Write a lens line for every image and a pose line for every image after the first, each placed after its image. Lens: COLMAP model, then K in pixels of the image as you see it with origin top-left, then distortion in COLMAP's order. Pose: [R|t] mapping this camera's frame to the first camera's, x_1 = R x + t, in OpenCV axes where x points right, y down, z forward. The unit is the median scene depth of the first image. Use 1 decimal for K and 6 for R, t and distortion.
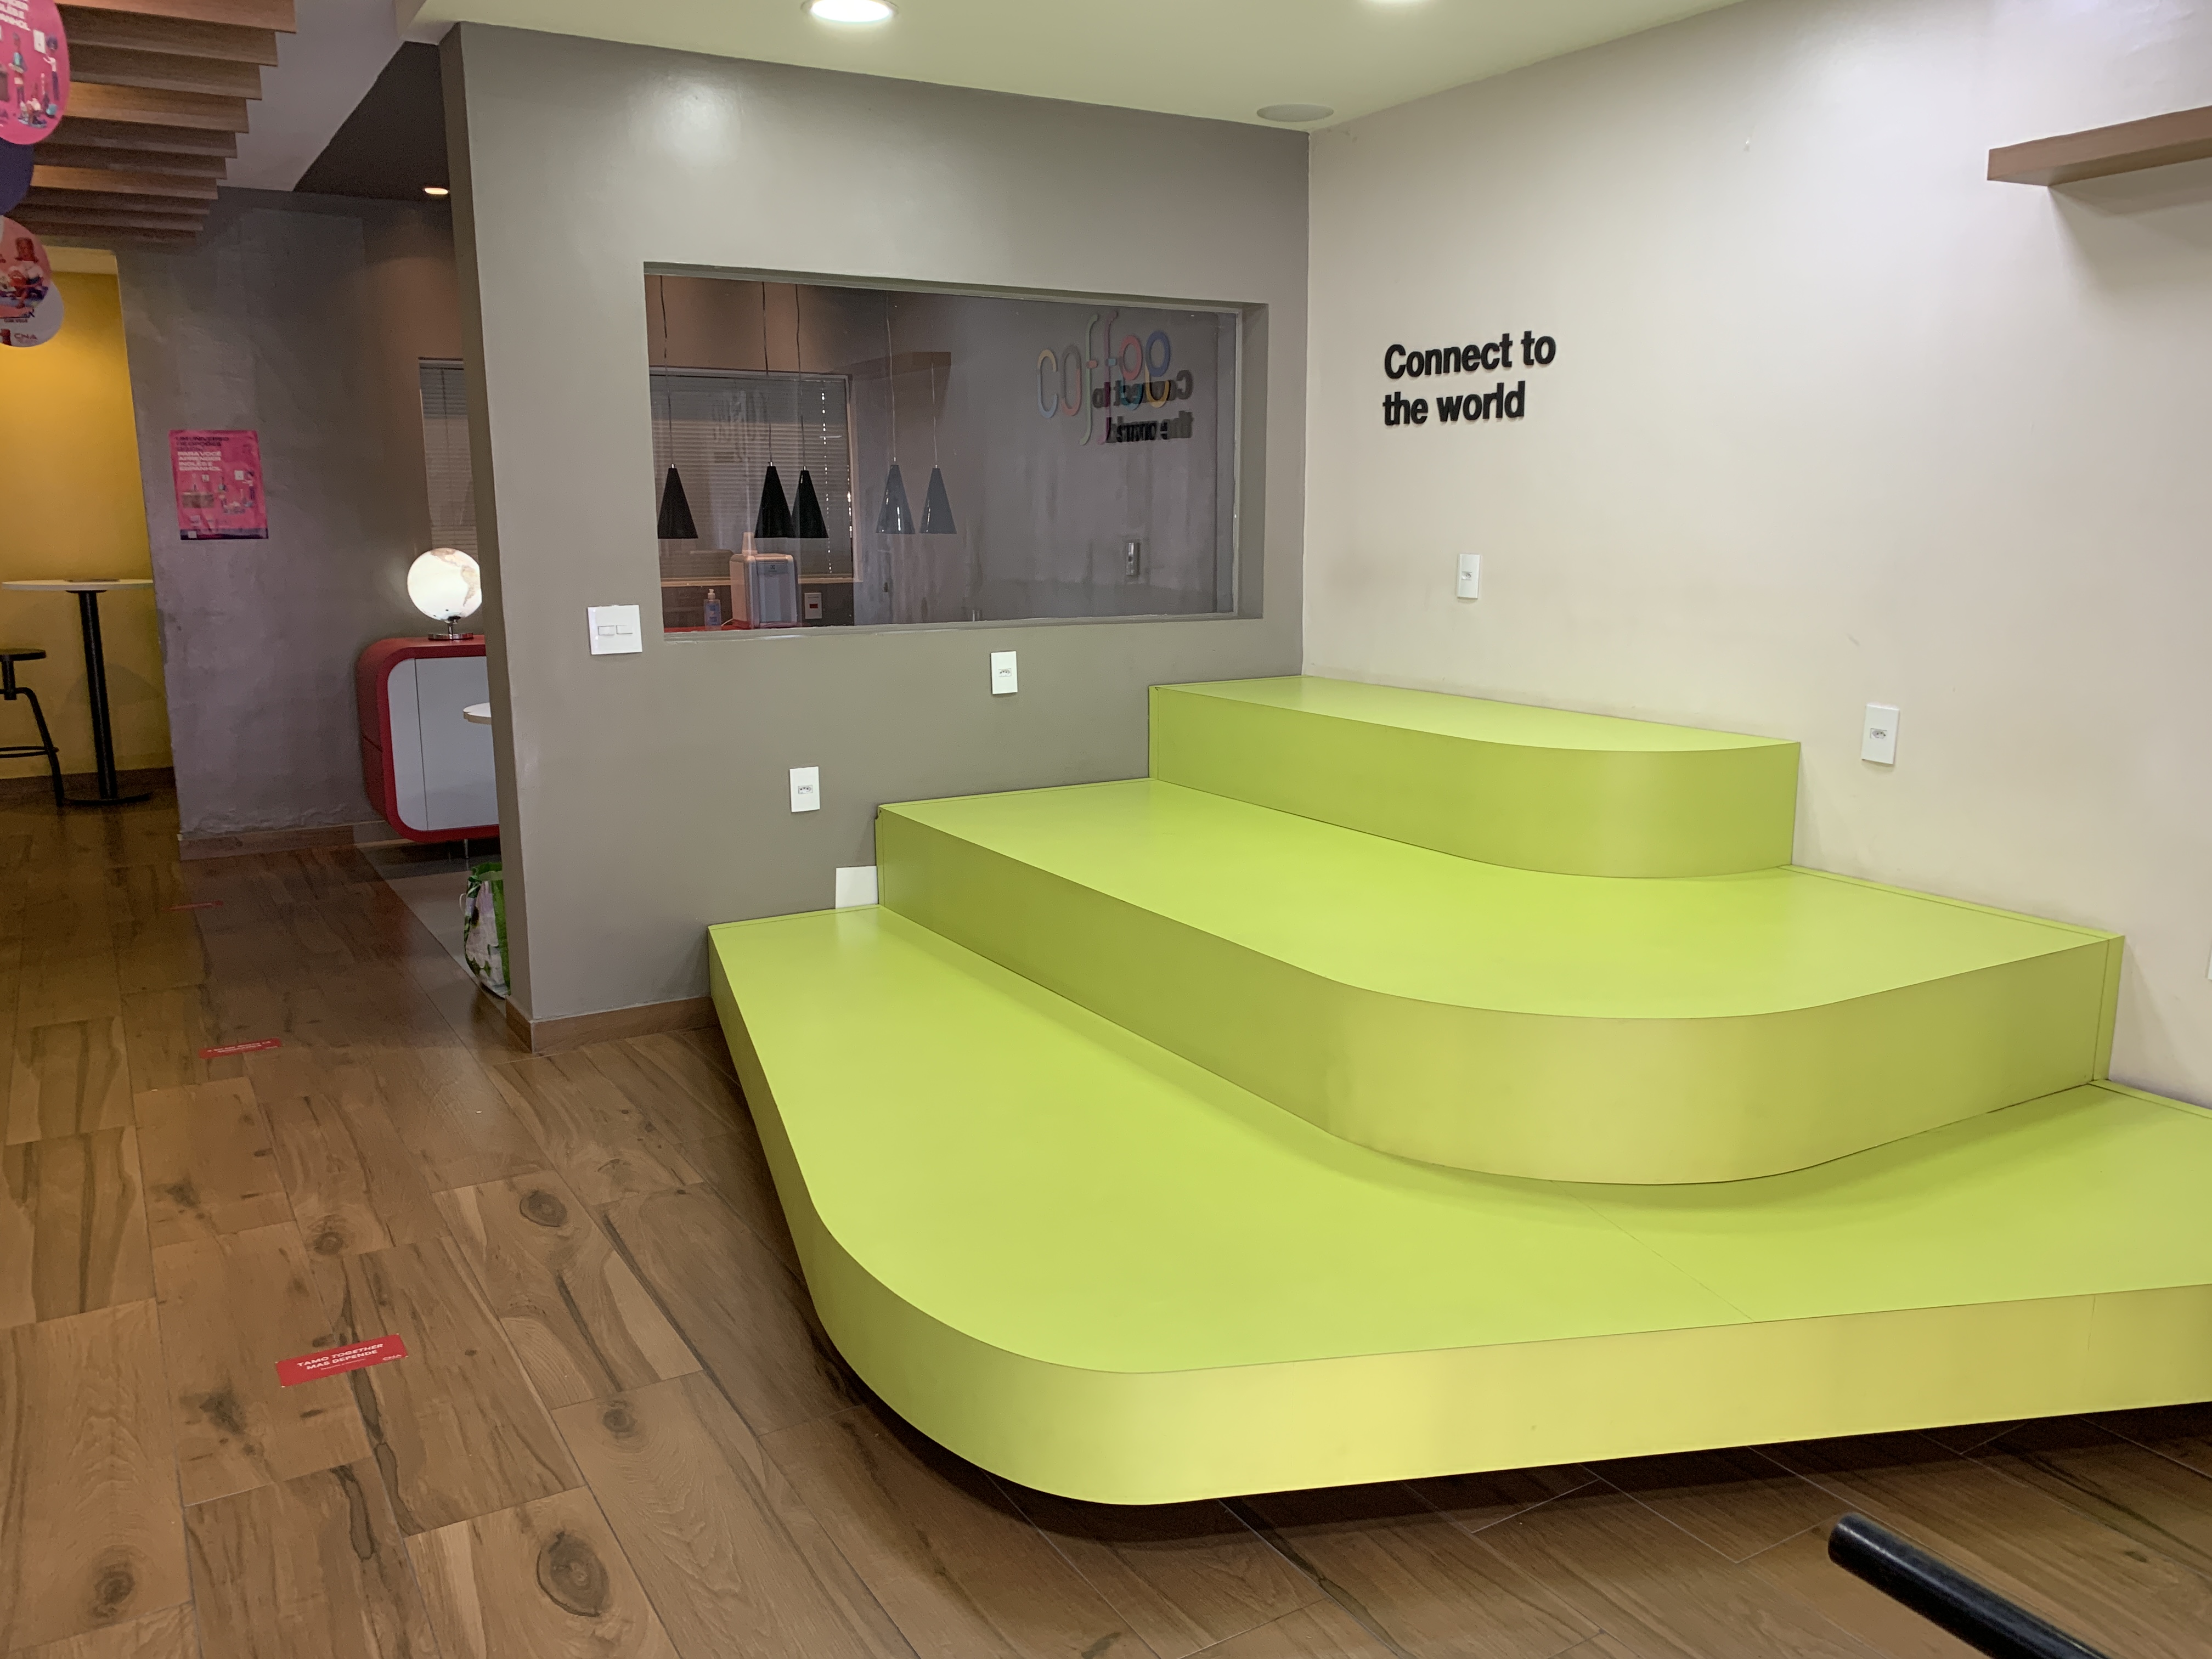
lens RADIAL K [[1702.1, 0, 1108.1], [0, 1702.1, 822.1], [0, 0, 1]] dist [-0.009456, 0.012757]
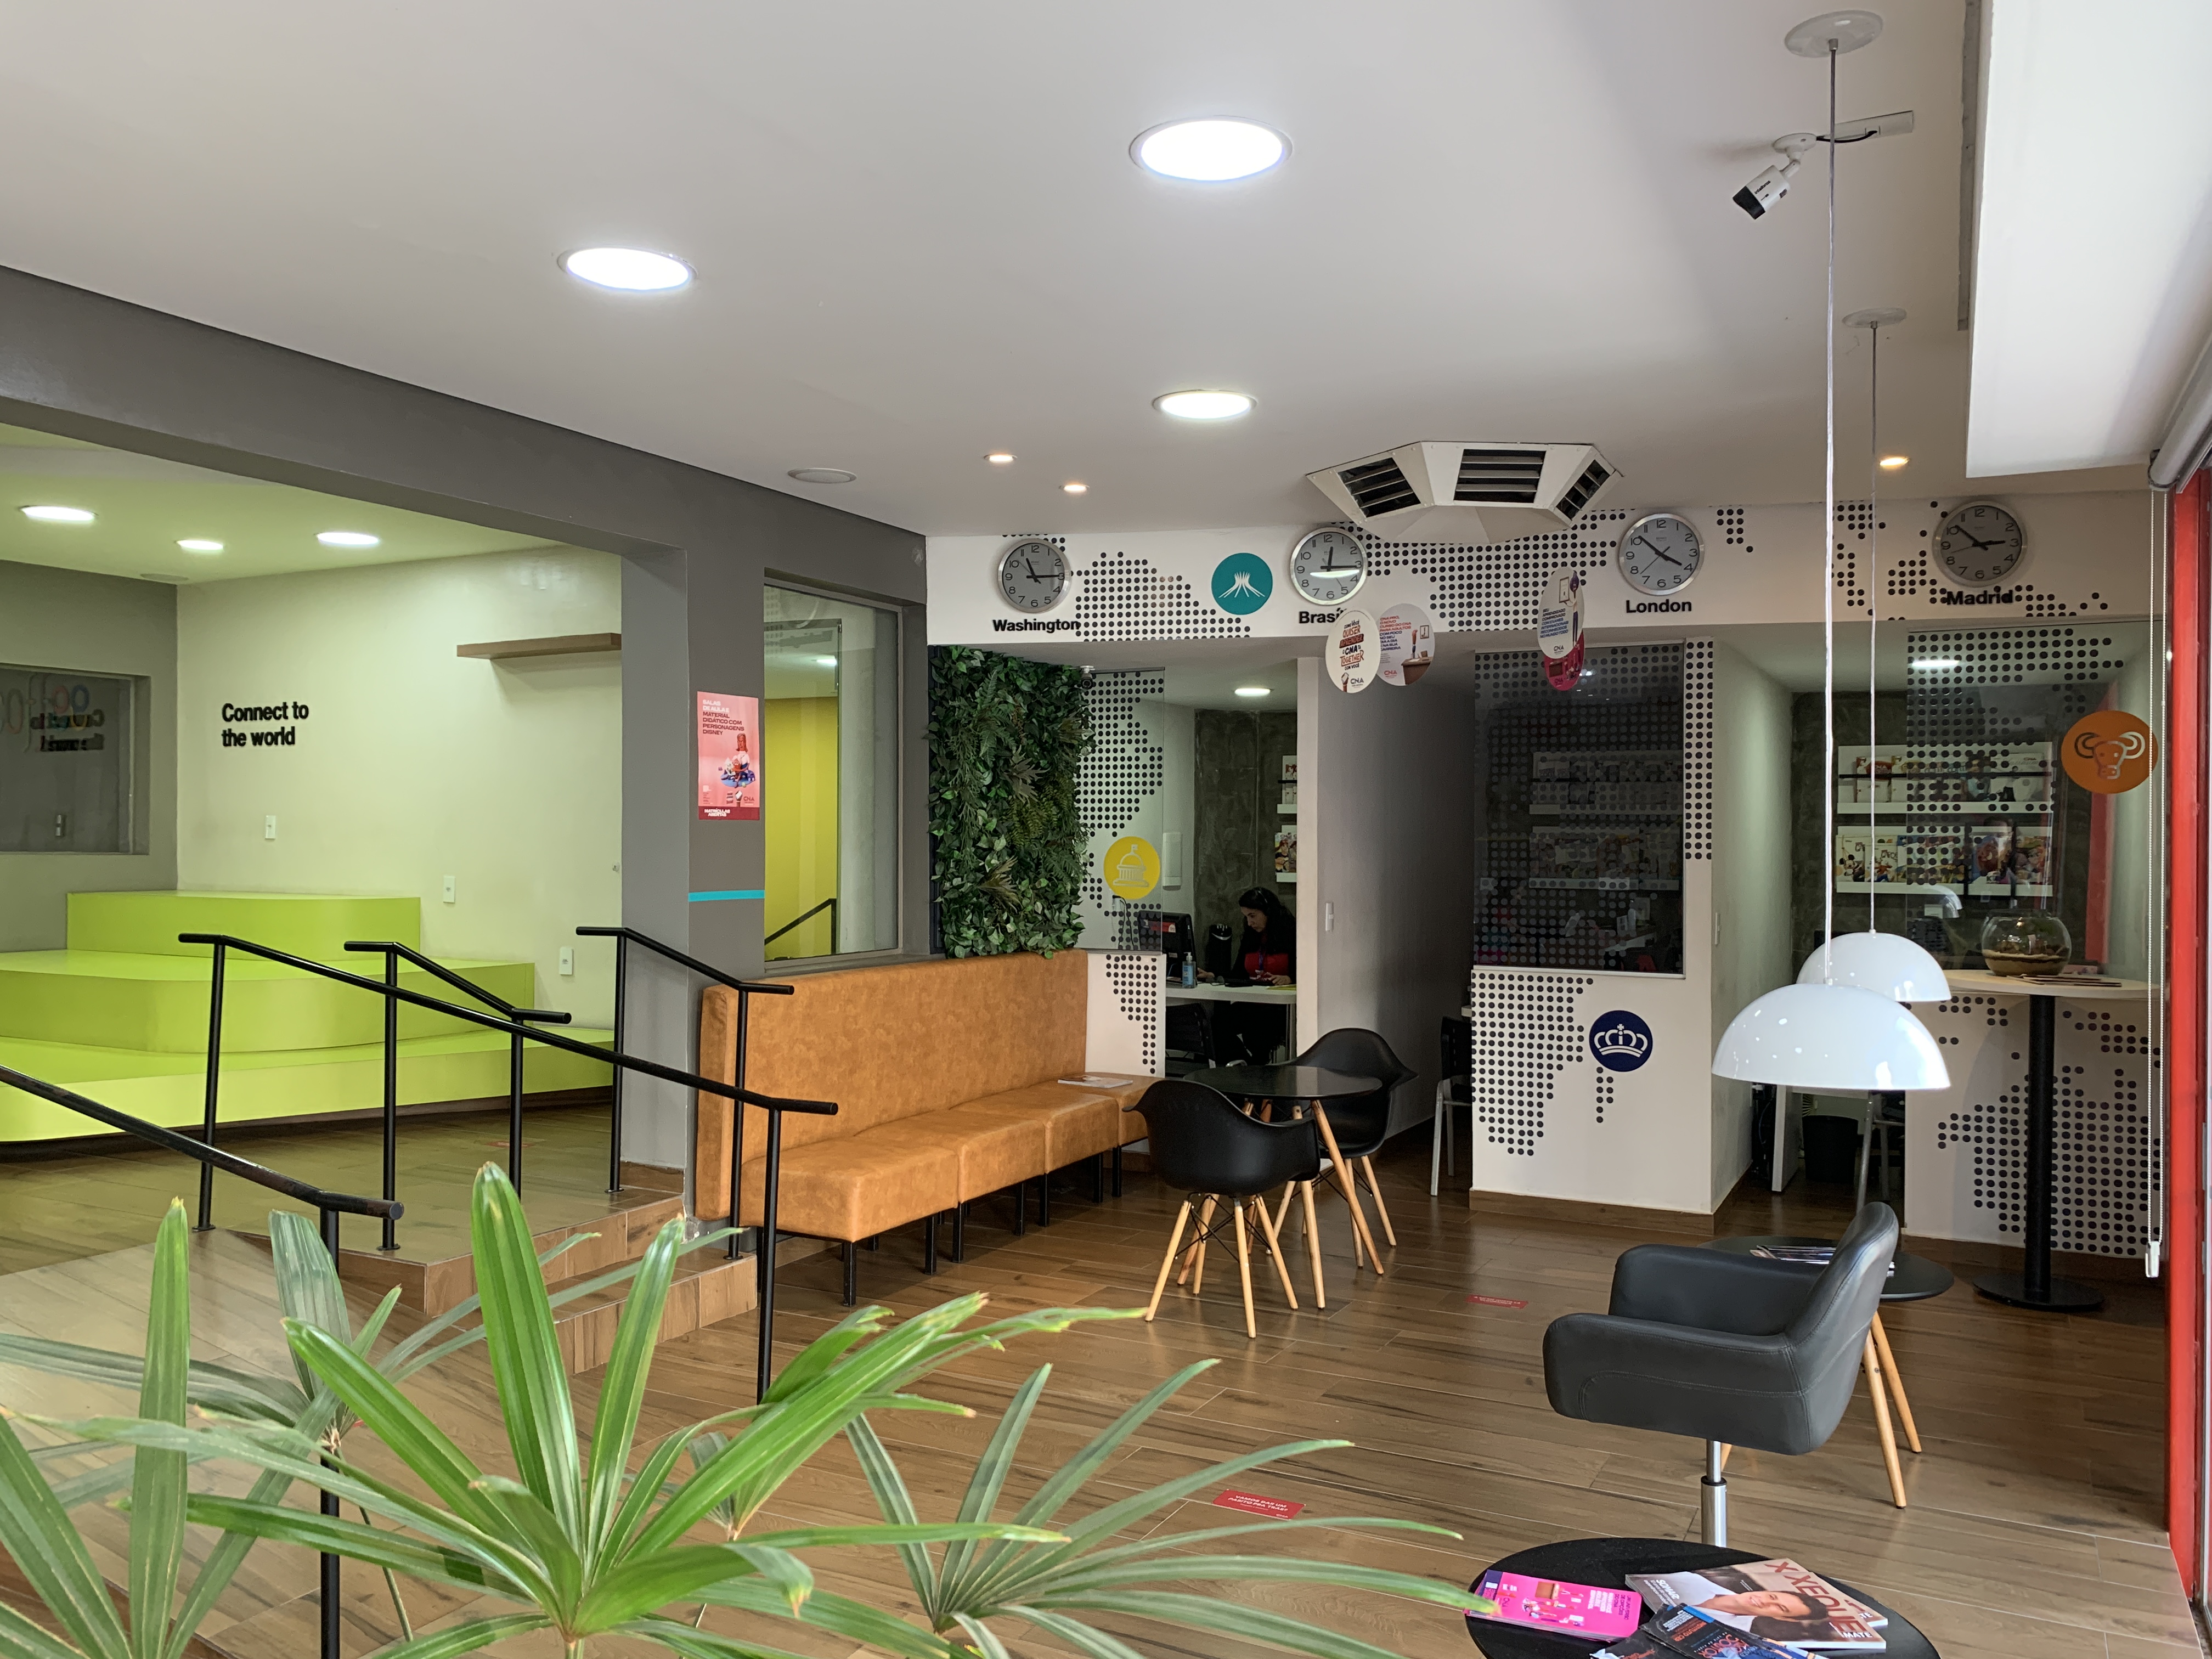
lens RADIAL K [[1702.1, 0, 1094.1], [0, 1702.1, 823.6], [0, 0, 1]] dist [-0.009456, 0.012757]
pose [[0.849790, 0.008945, 0.527046, -0.001111], [0.089931, 0.982737, -0.161681, 0.214113], [-0.519394, 0.184793, 0.834315, -0.935548]]
